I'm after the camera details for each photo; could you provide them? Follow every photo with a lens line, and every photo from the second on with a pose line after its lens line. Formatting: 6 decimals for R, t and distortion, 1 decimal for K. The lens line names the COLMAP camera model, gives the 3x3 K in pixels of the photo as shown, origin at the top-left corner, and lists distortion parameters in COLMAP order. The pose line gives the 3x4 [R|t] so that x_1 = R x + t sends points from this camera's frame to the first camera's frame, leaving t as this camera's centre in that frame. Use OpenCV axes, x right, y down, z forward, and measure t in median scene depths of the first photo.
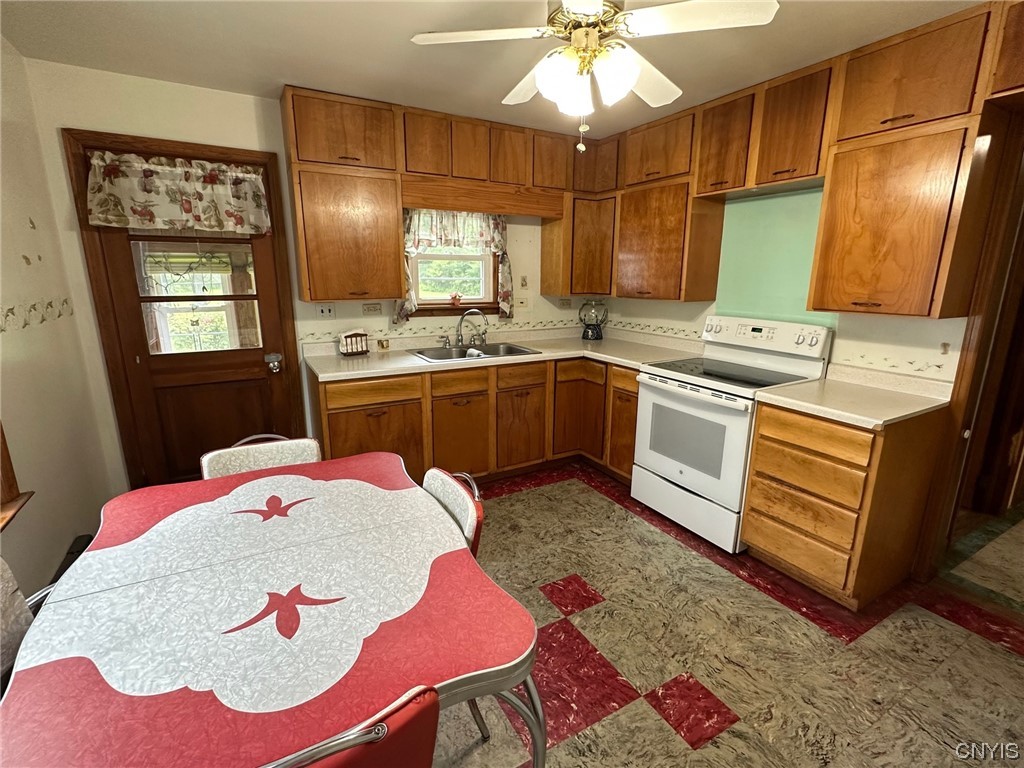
lens RADIAL K [[475.7, 0, 512.4], [0, 475.7, 386.5], [0, 0, 1]] dist [-0.002865, 0.001077]
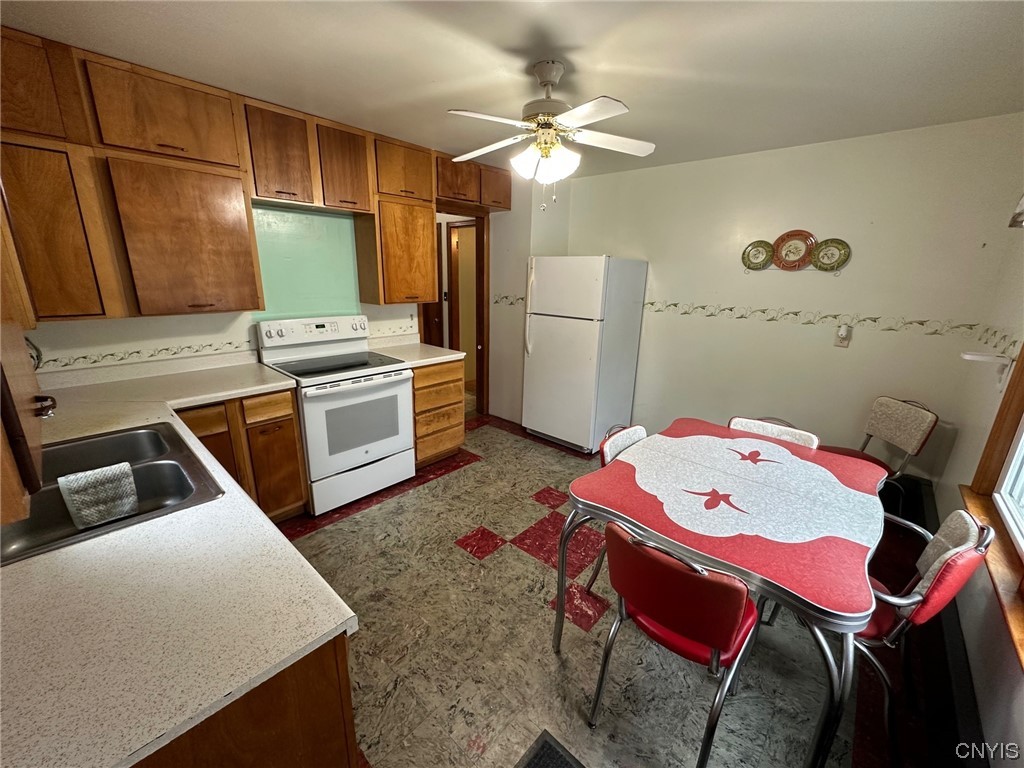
lens RADIAL K [[408.0, 0, 511.8], [0, 408.0, 382.4], [0, 0, 1]] dist [0.000120, 0.000177]
pose [[-0.313660, -0.264278, 0.912017, -0.742328], [0.195389, 0.921969, 0.334360, -0.288338], [-0.929215, 0.283074, -0.237548, 1.011121]]
